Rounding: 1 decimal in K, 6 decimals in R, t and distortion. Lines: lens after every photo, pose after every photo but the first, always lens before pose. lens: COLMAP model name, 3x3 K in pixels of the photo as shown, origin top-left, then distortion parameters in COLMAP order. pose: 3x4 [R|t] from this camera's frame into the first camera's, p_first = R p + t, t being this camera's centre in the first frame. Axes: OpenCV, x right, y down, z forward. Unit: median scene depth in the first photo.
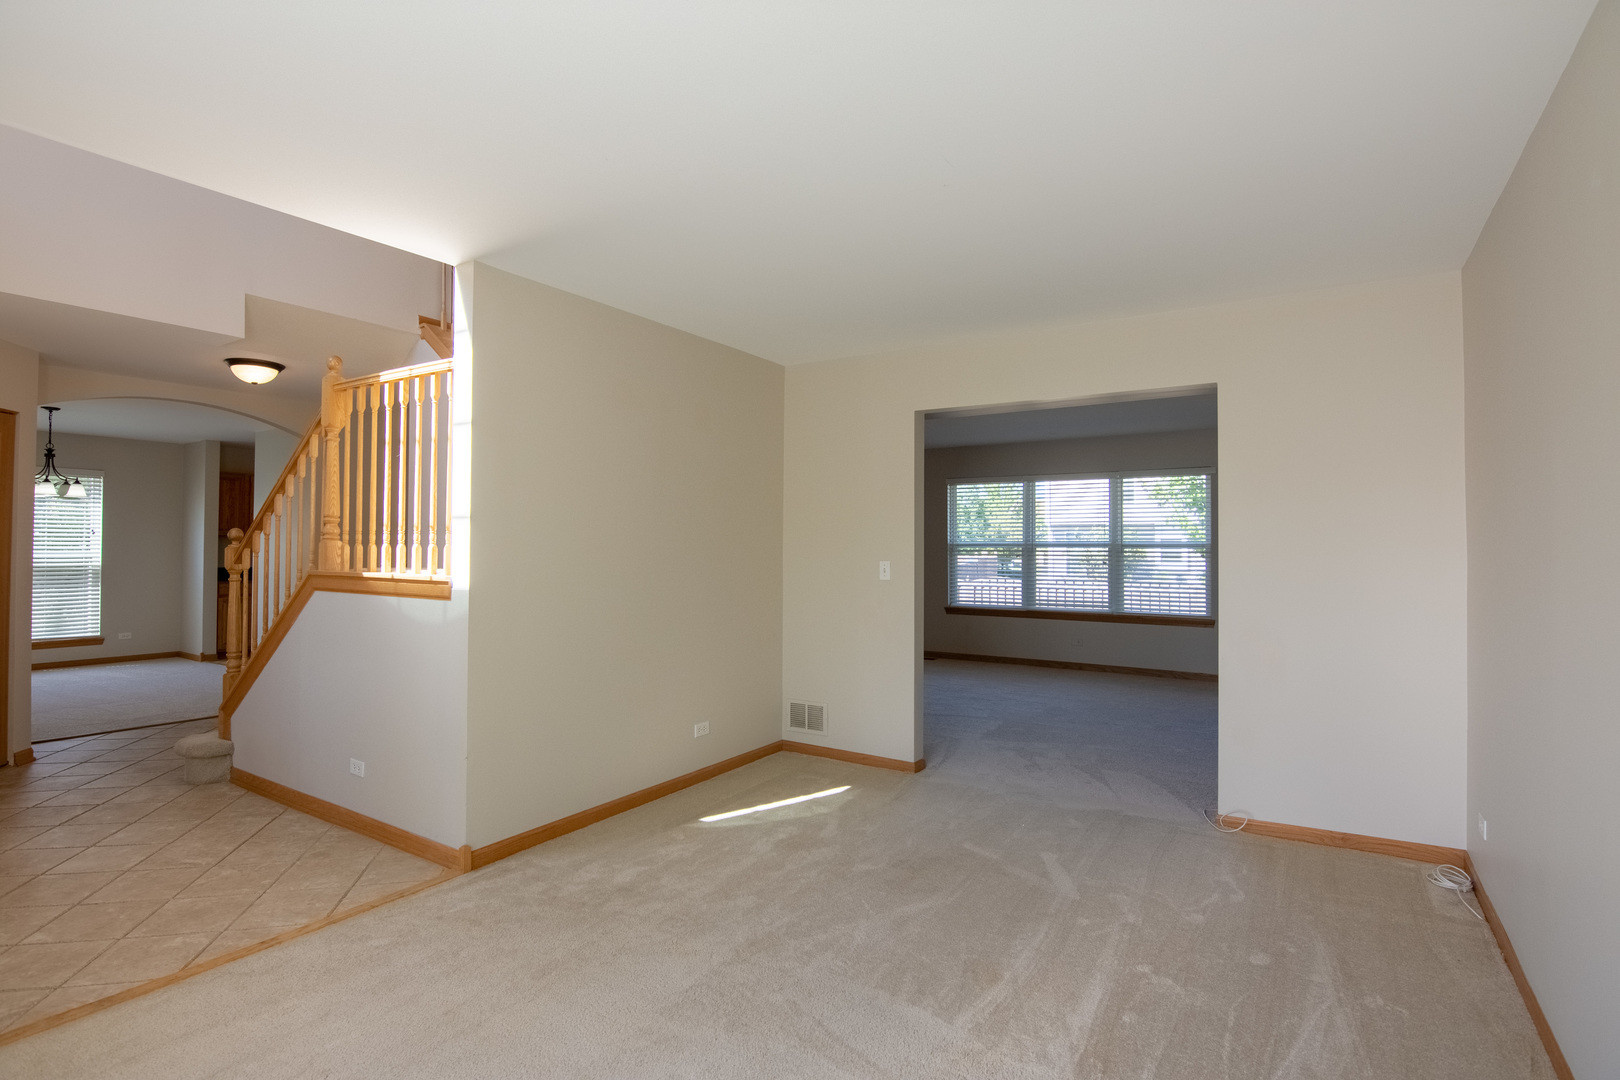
lens RADIAL K [[798.9, 0, 812.1], [0, 798.9, 536.3], [0, 0, 1]] dist [-0.025766, -0.001194]
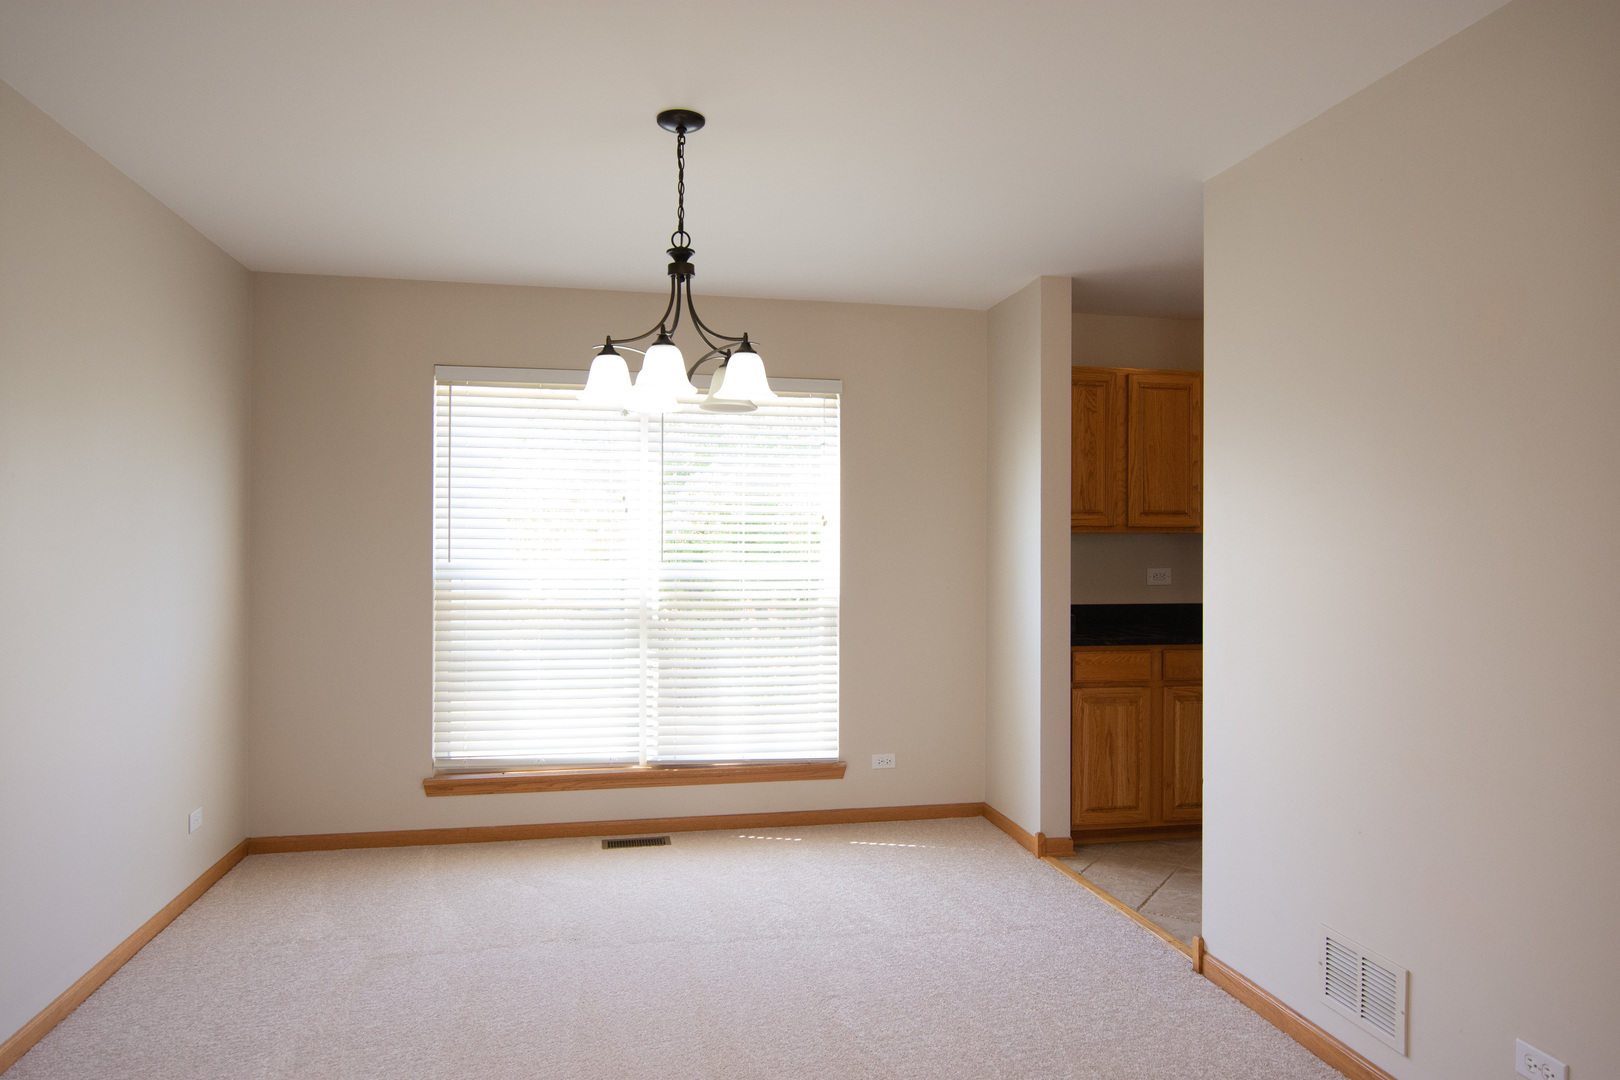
lens RADIAL K [[1131.1, 0, 813.3], [0, 1131.1, 542.9], [0, 0, 1]] dist [-0.027235, -0.008411]
pose [[0.701214, -0.009292, -0.712891, -0.461168], [0.009732, 0.999947, -0.003461, 0.008404], [0.712885, -0.004511, 0.701267, 0.537271]]
